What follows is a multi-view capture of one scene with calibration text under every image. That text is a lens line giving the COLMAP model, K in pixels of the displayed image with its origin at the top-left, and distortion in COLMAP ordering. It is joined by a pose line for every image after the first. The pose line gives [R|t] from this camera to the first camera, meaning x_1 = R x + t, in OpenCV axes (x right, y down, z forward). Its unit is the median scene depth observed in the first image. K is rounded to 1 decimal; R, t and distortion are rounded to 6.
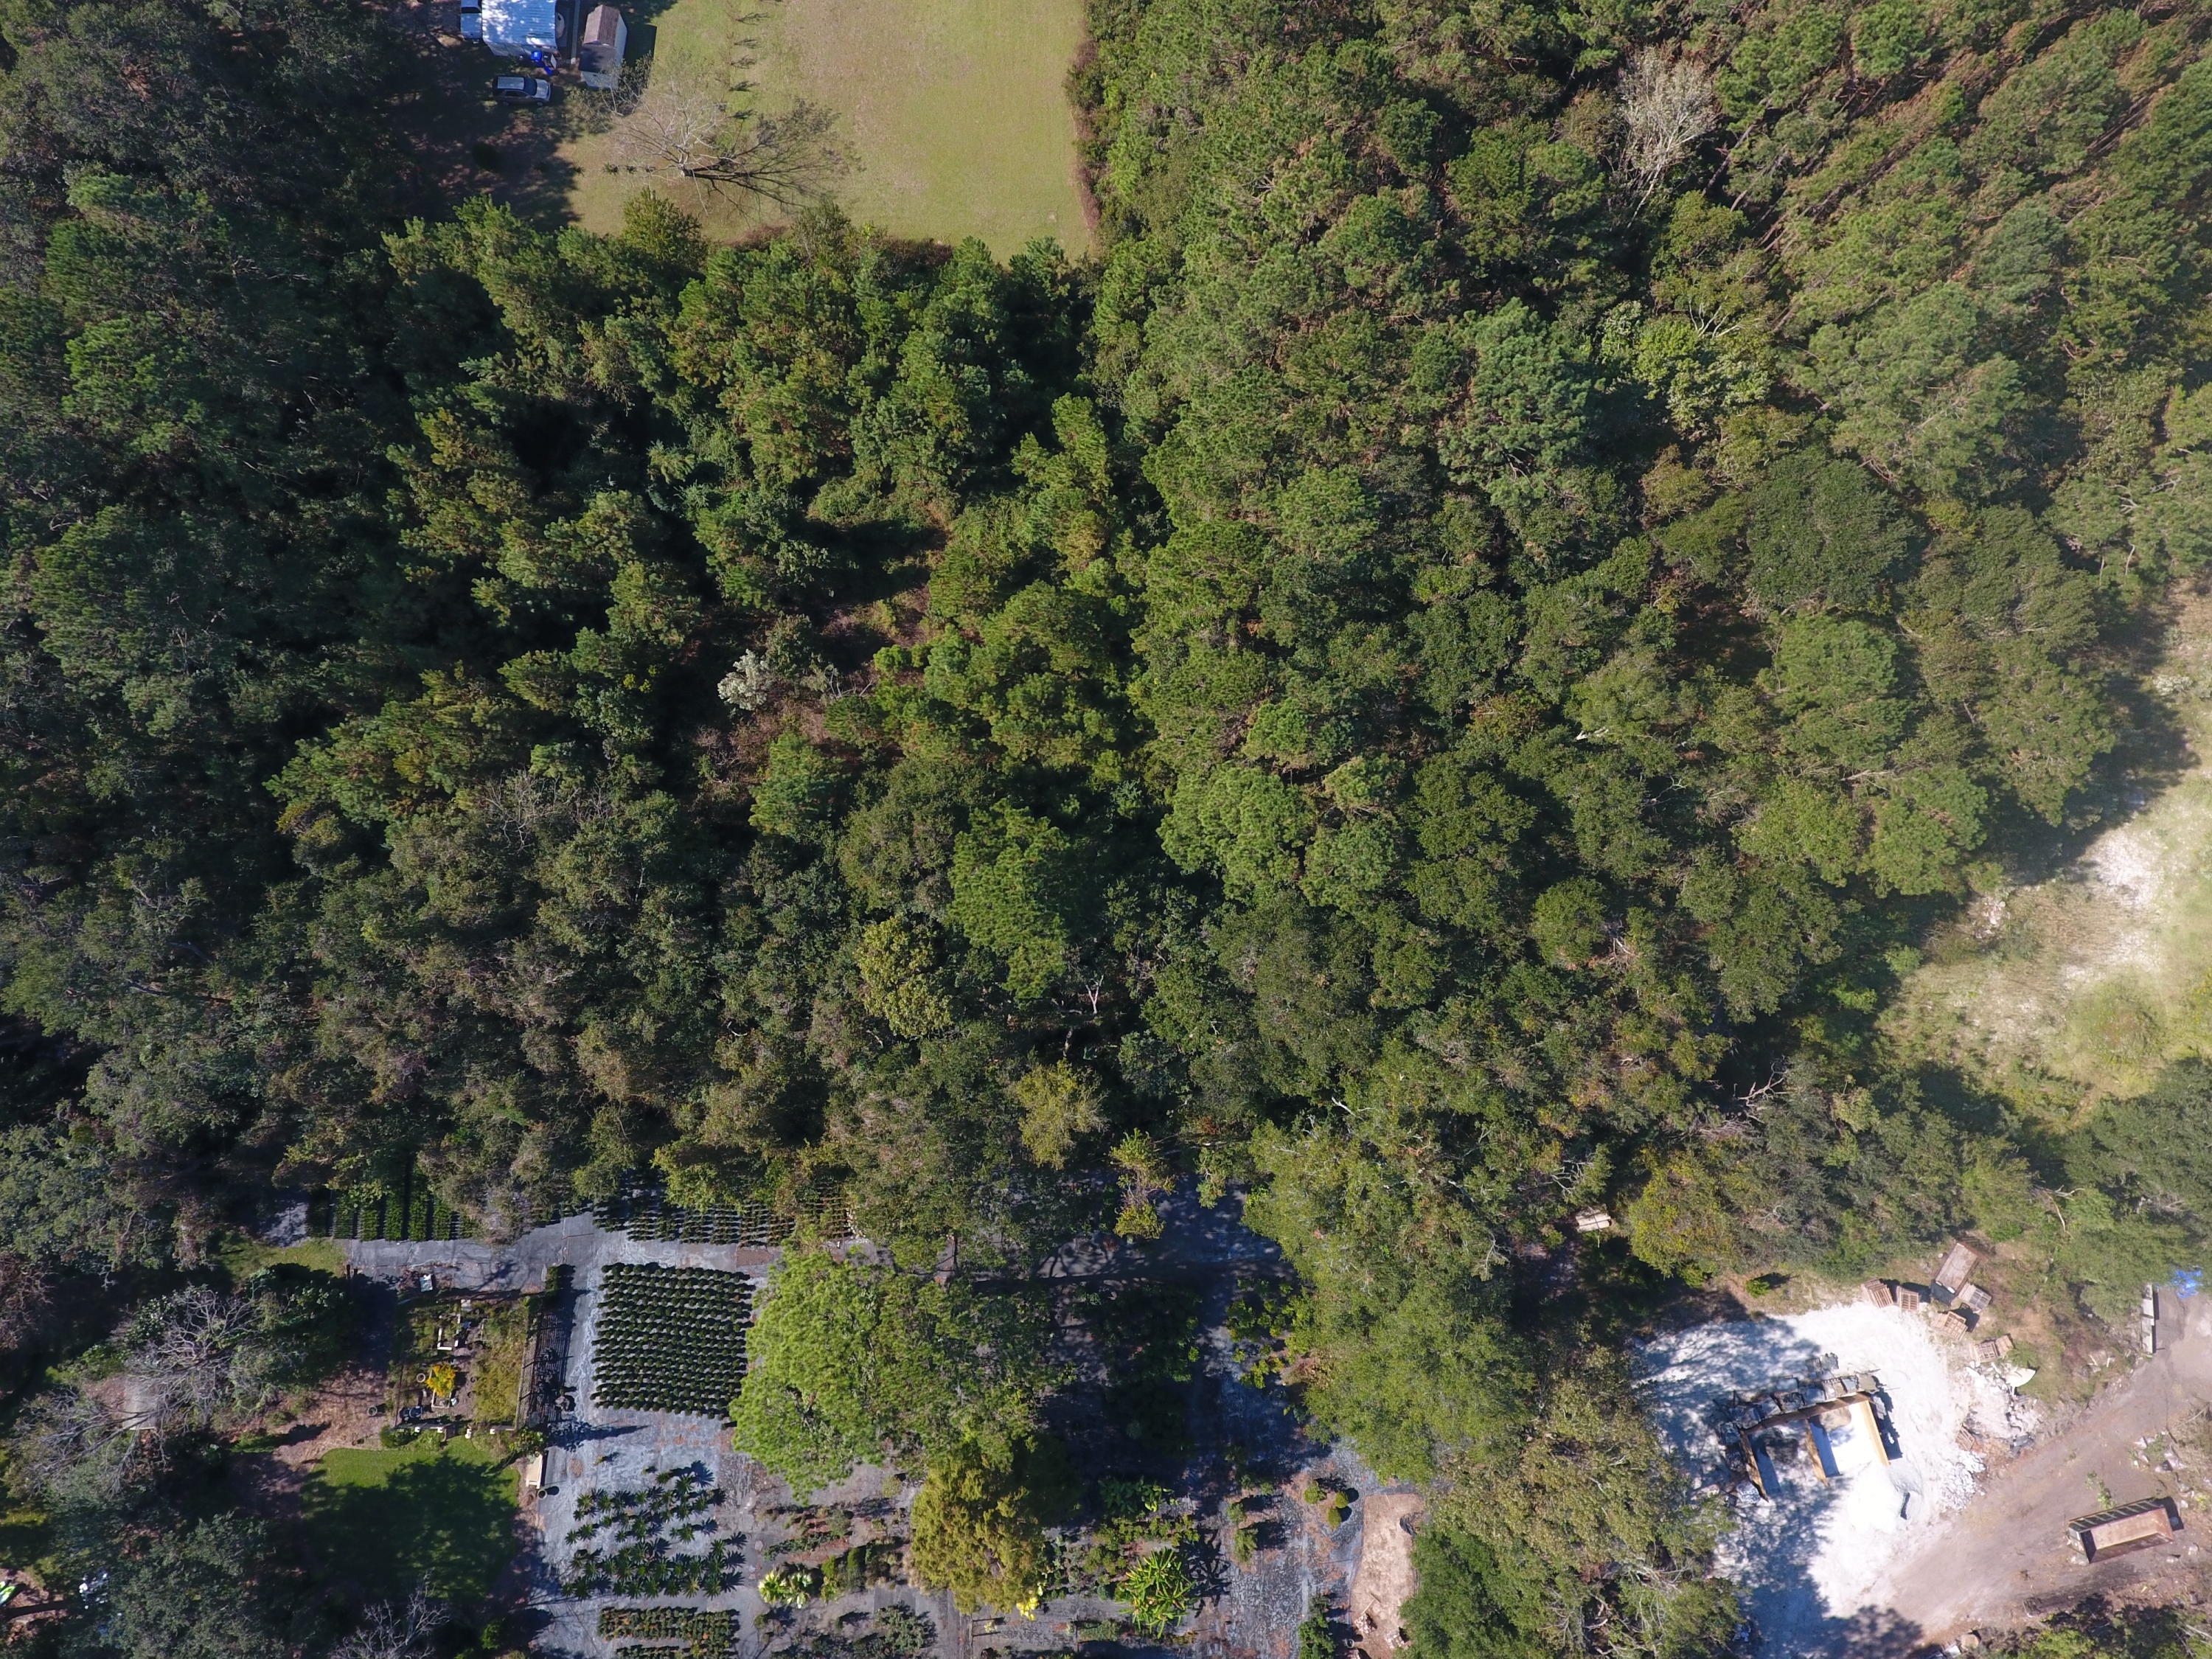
lens RADIAL K [[1313.7, 0, 1096.3], [0, 1313.7, 838.9], [0, 0, 1]] dist [0.005716, -0.002253]
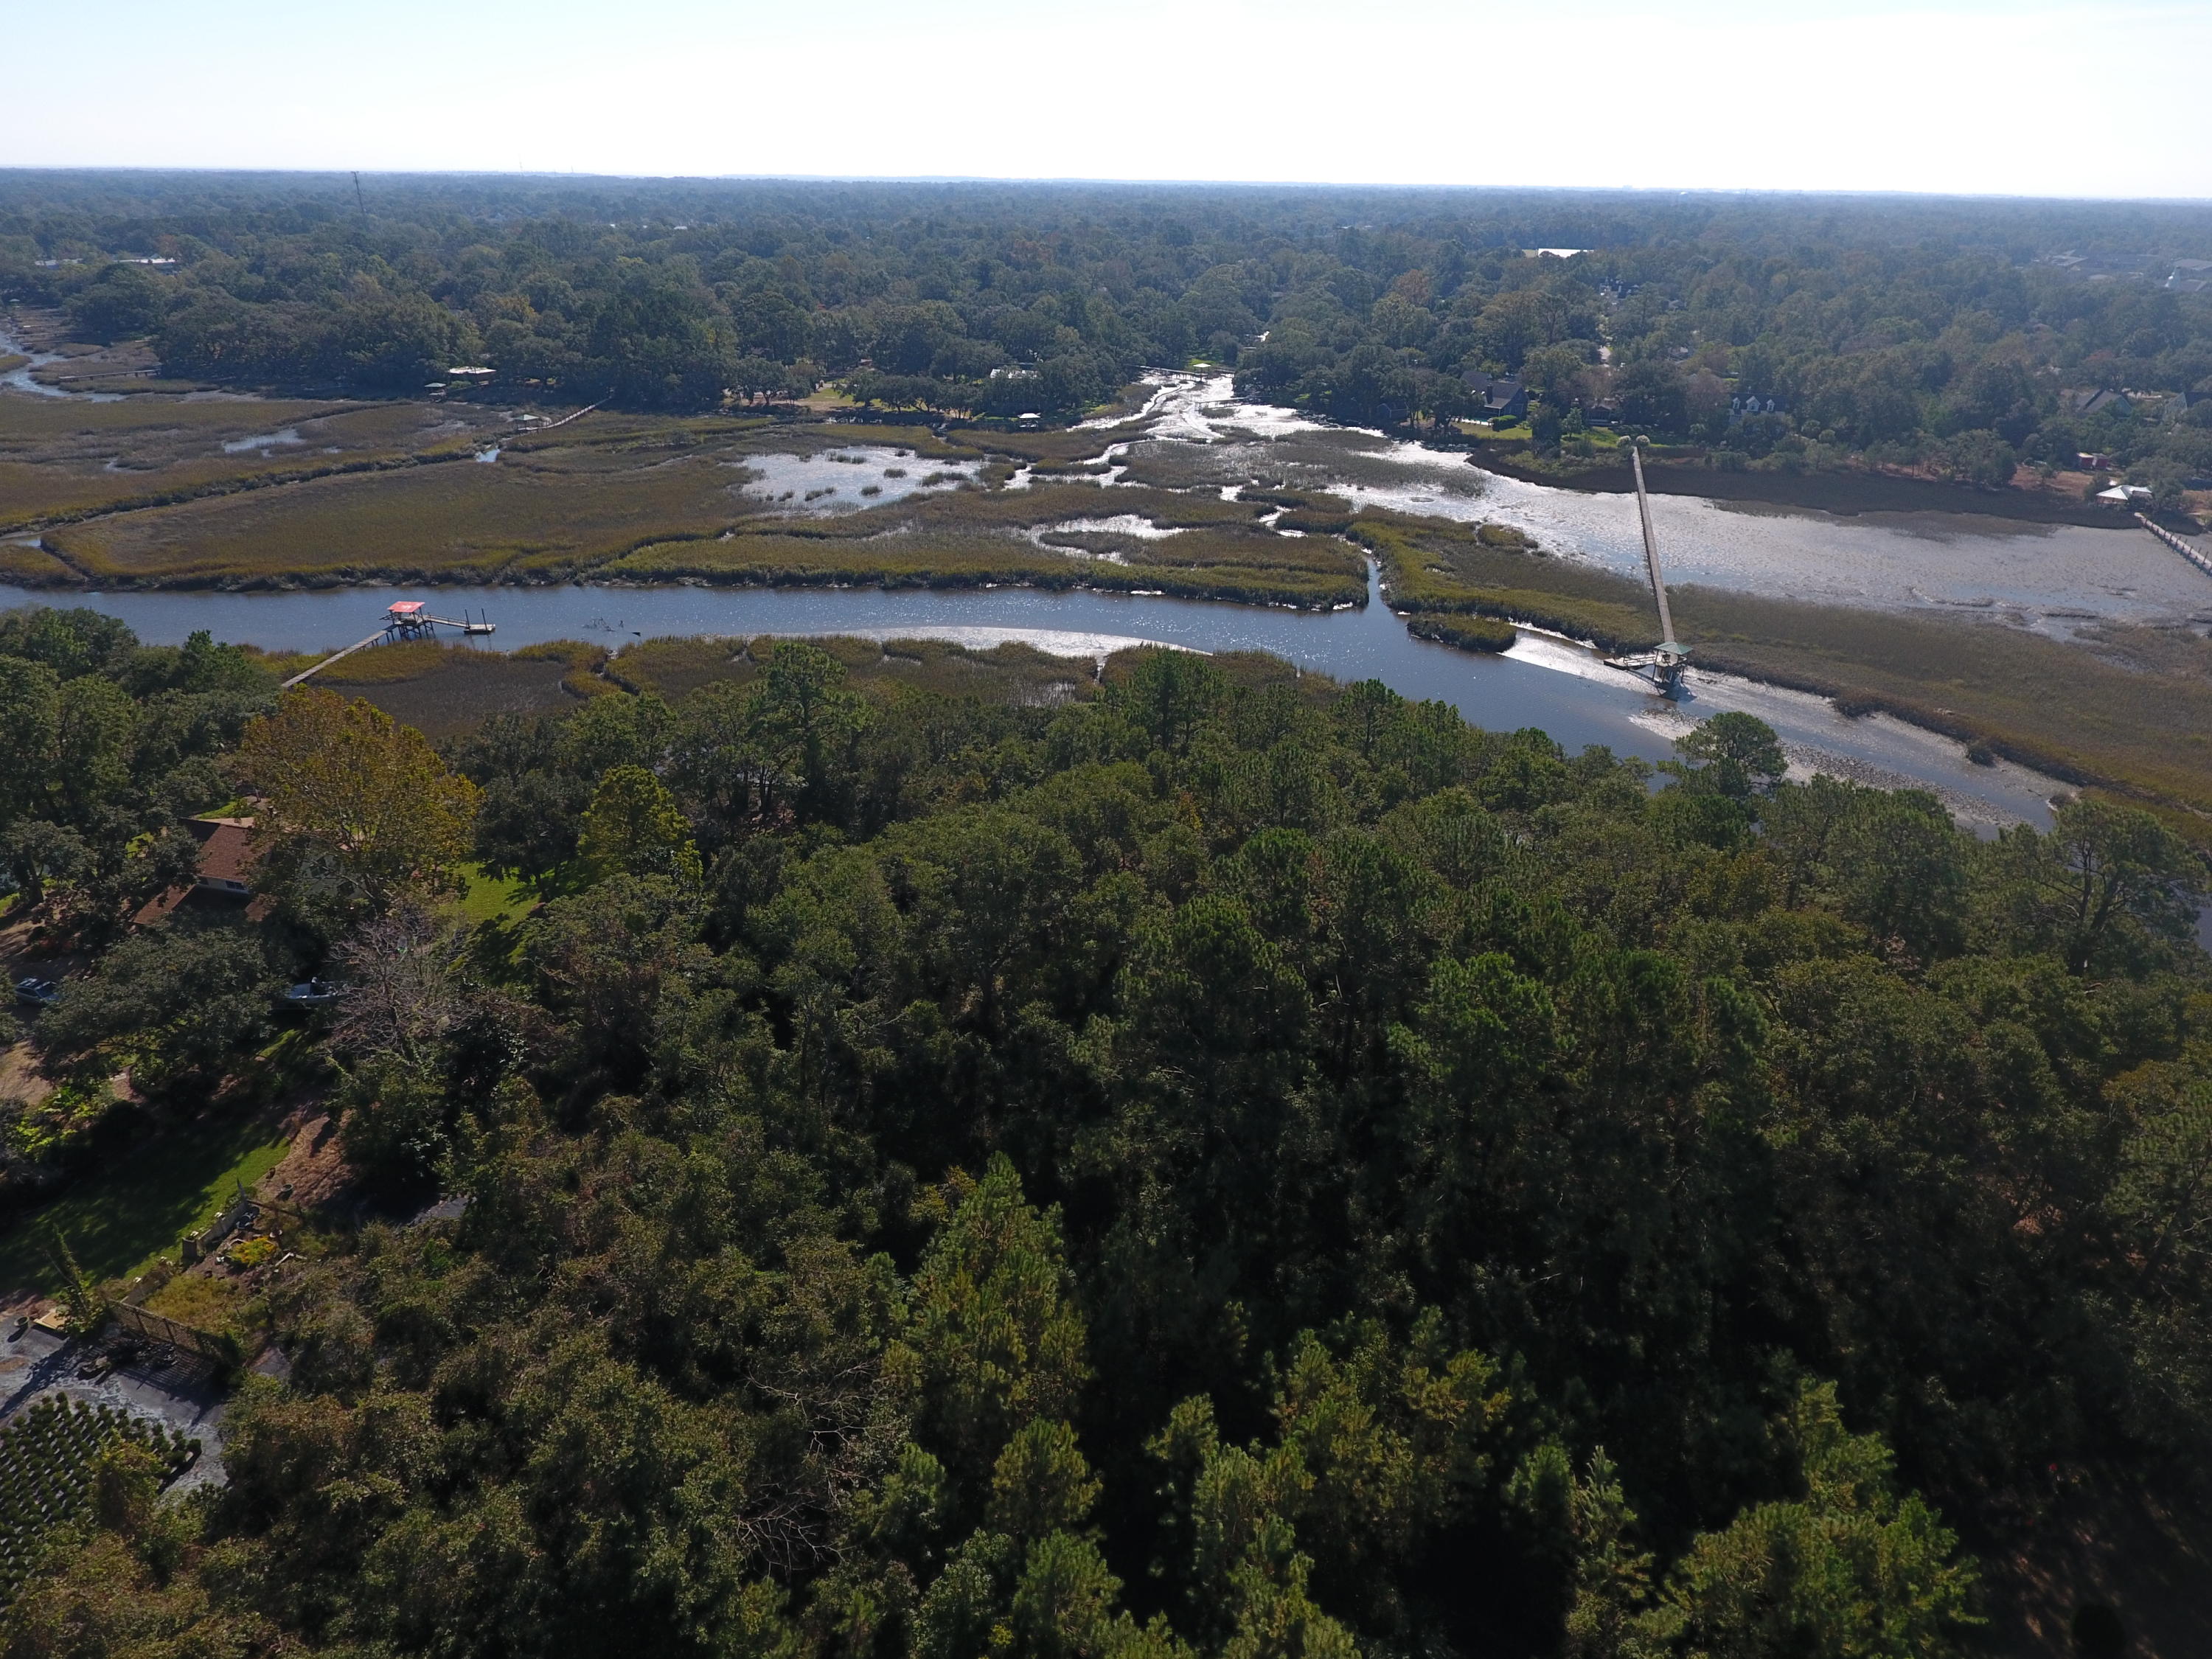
lens RADIAL K [[1313.7, 0, 1102.6], [0, 1313.7, 832.0], [0, 0, 1]] dist [0.005716, -0.002253]
pose [[-0.258760, 0.416662, -0.871456, -0.028994], [-0.957324, 0.009618, 0.288855, -0.314638], [0.128737, 0.909011, 0.396392, 0.481739]]
